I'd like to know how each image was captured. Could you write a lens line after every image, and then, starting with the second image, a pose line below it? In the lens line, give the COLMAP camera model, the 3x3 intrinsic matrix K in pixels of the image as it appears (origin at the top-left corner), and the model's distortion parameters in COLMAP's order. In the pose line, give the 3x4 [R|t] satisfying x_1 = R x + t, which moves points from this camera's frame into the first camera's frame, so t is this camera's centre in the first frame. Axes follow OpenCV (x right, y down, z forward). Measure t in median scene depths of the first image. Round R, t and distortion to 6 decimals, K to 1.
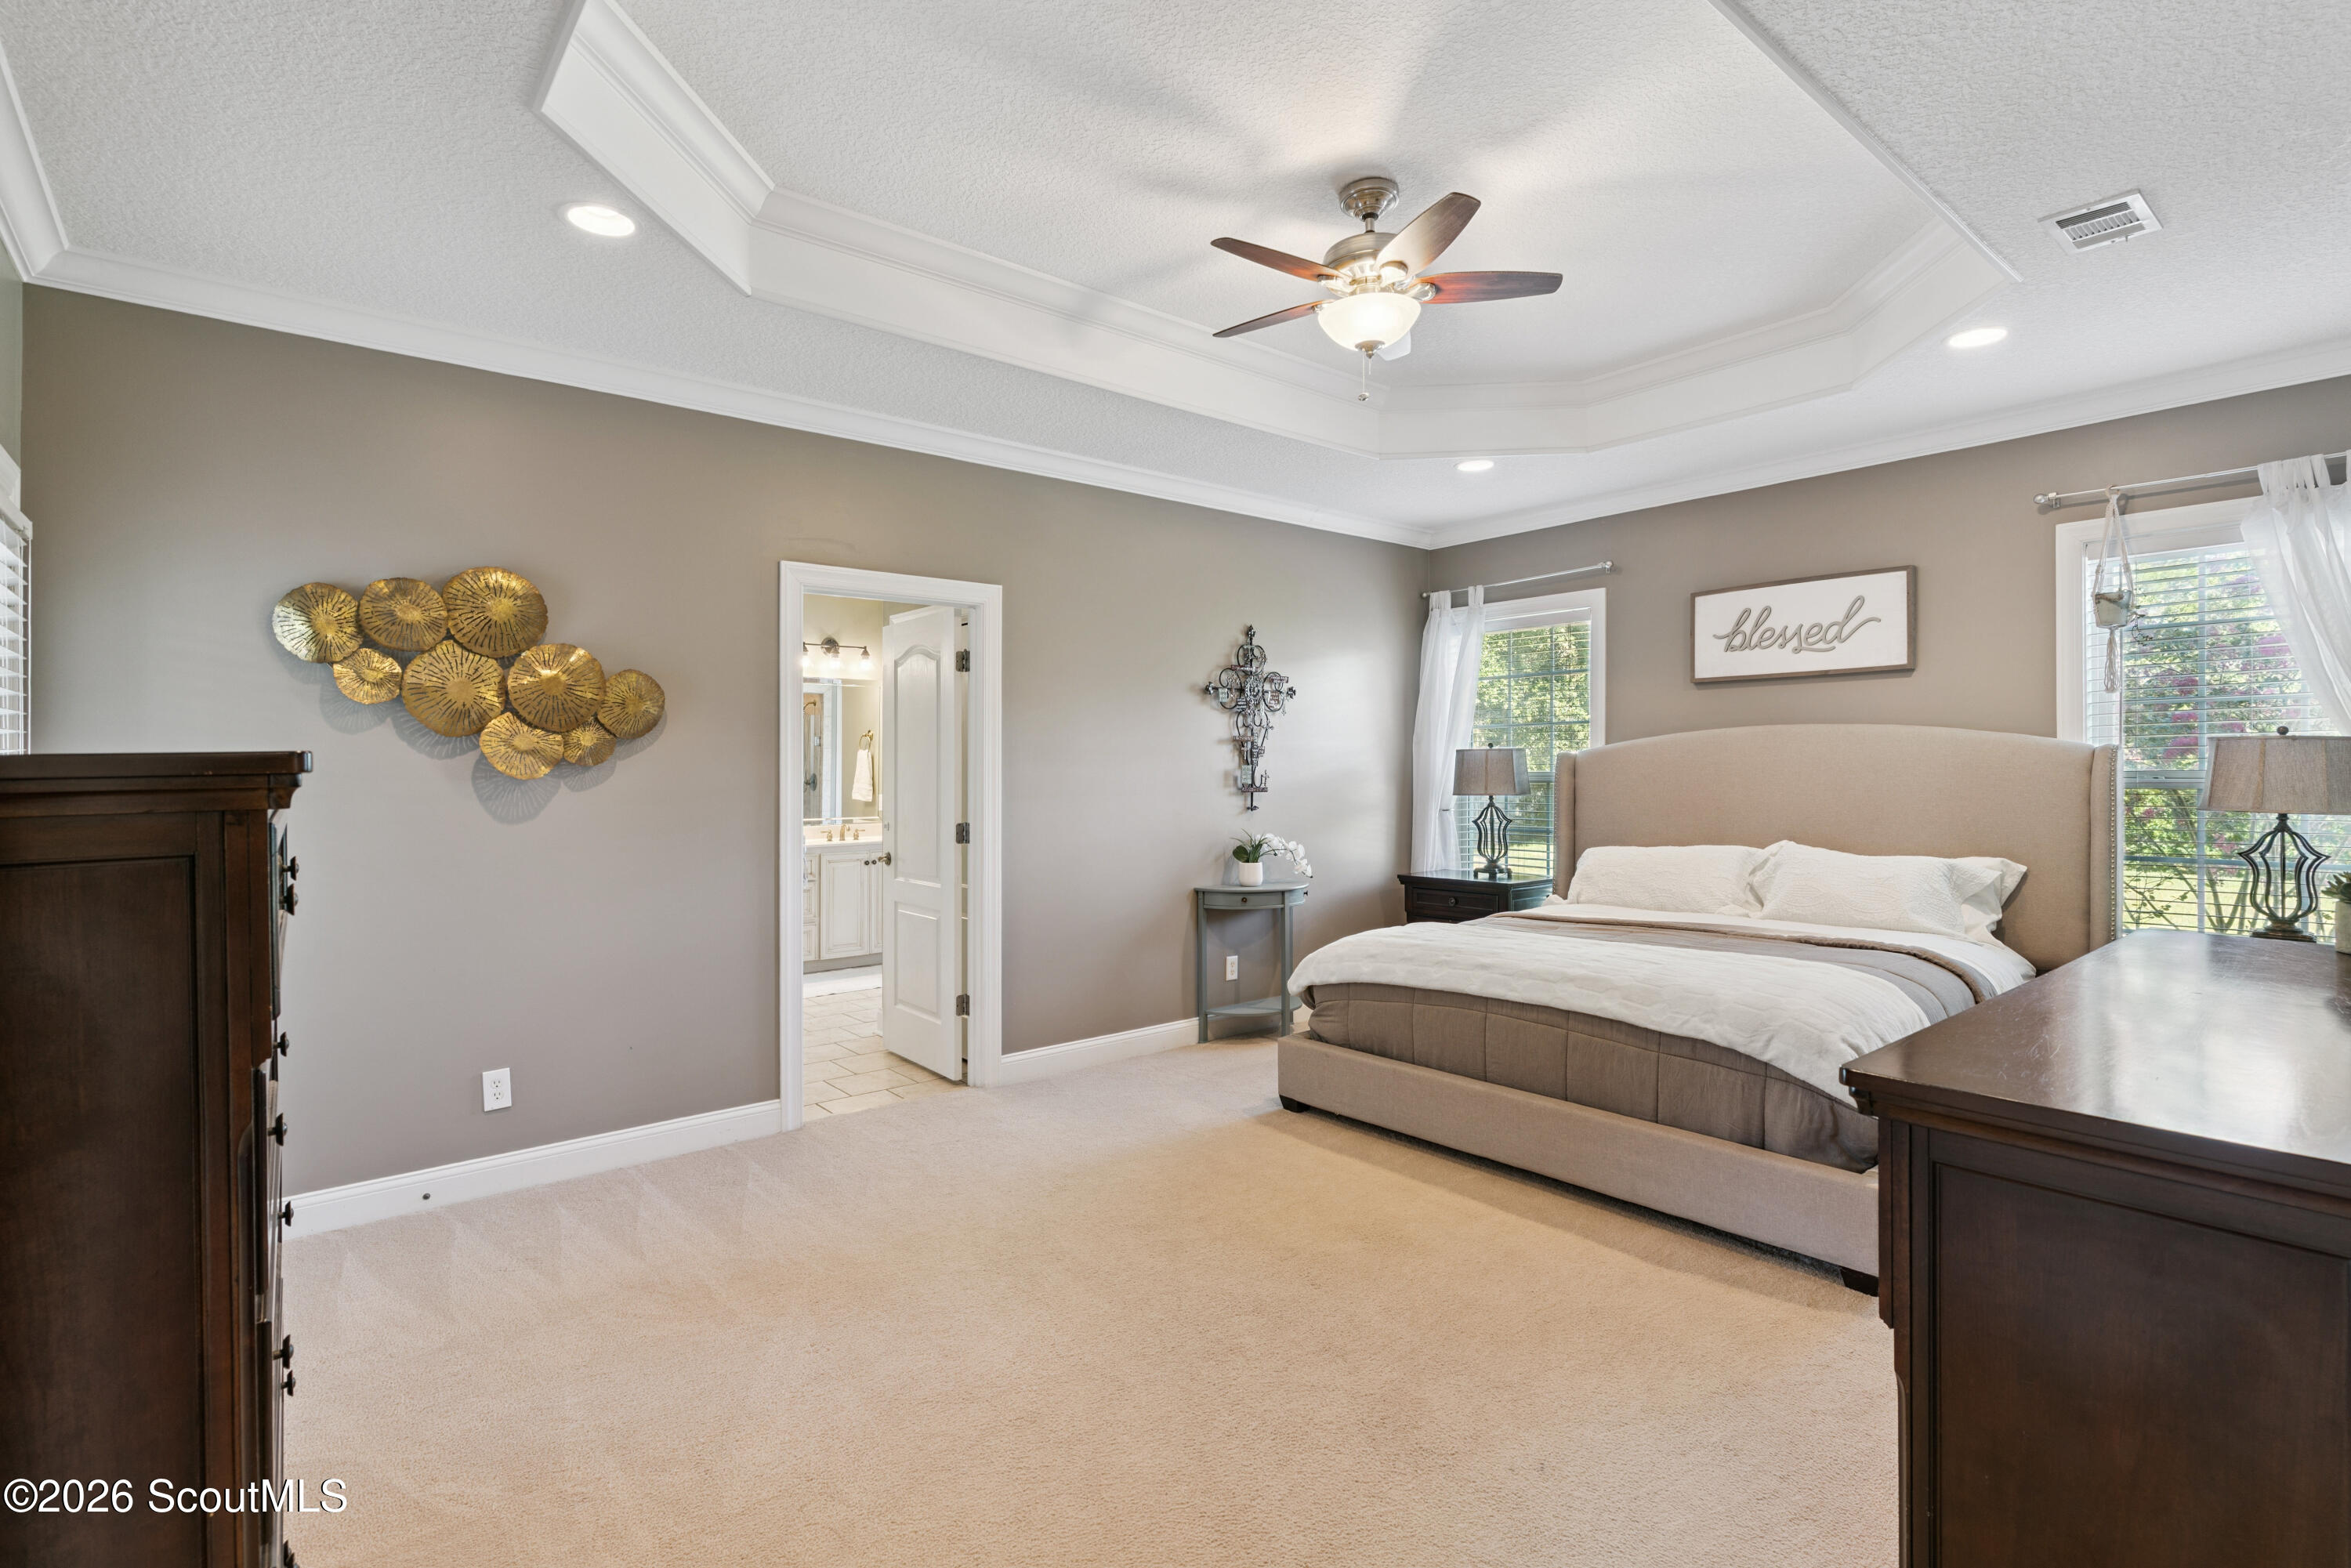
lens RADIAL K [[1116.5, 0, 1180.9], [0, 1116.5, 759.1], [0, 0, 1]] dist [-0.001231, 0.000458]
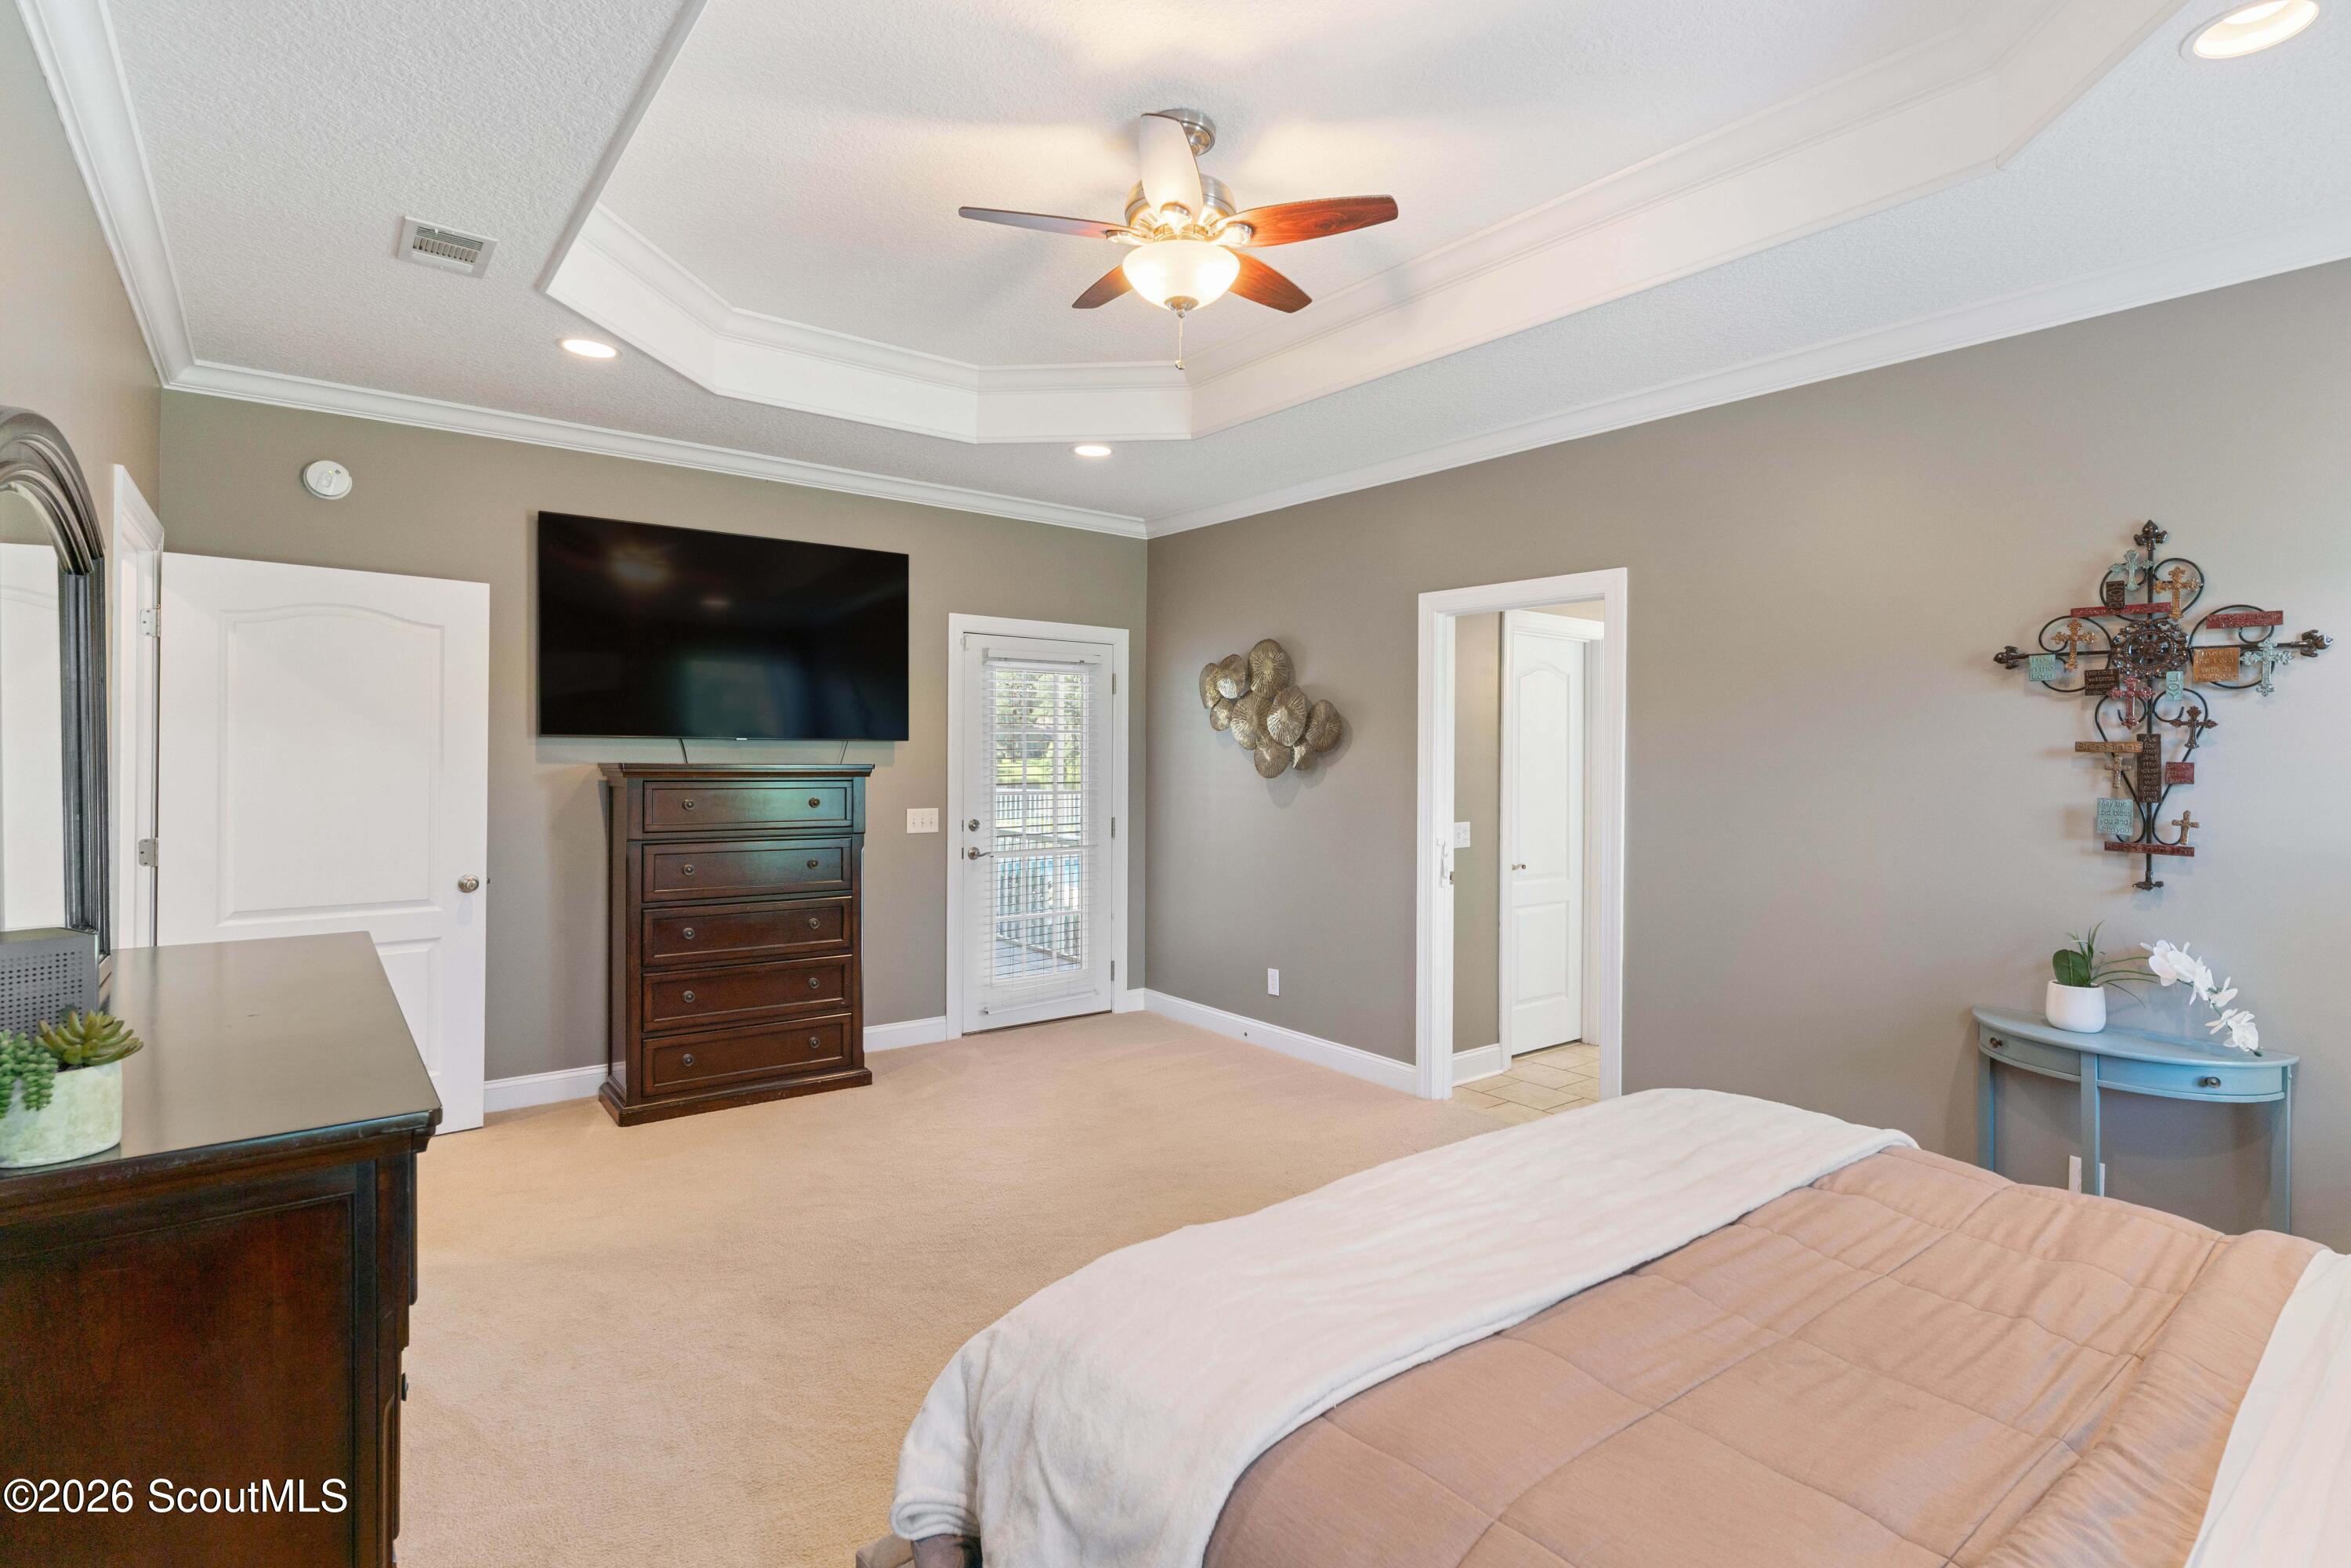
lens RADIAL K [[1125.7, 0, 1181.4], [0, 1125.7, 724.3], [0, 0, 1]] dist [-0.001860, -0.000054]
pose [[-0.031272, -0.016153, -0.999380, 0.592711], [-0.005438, 0.999857, -0.015990, -0.018256], [0.999496, 0.004935, -0.031356, 0.591451]]
